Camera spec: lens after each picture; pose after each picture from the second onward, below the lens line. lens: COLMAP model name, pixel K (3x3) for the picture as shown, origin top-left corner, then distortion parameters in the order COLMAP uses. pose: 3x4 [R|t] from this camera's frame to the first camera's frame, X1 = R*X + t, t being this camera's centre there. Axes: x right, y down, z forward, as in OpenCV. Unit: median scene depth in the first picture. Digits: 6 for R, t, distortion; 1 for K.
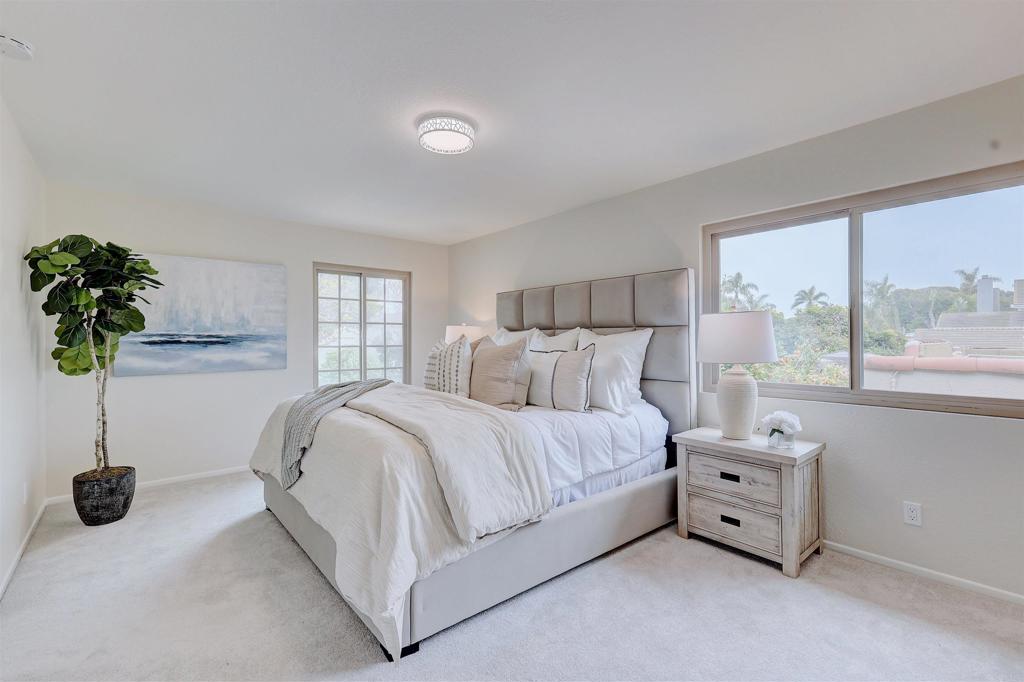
lens RADIAL K [[445.0, 0, 527.0], [0, 445.0, 330.1], [0, 0, 1]] dist [0.003166, -0.000430]
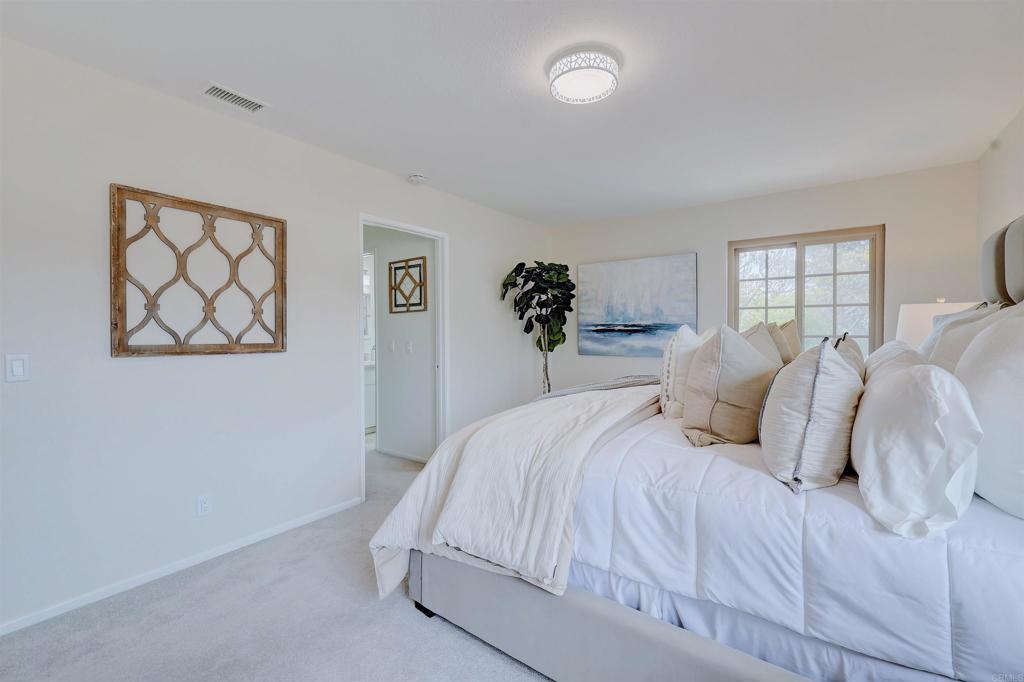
lens RADIAL K [[445.0, 0, 509.8], [0, 445.0, 341.3], [0, 0, 1]] dist [0.003166, -0.000430]
pose [[0.209244, 0.027705, -0.977471, 0.379070], [0.023899, 0.999155, 0.033435, 0.008649], [0.977571, -0.030357, 0.208405, 0.448055]]
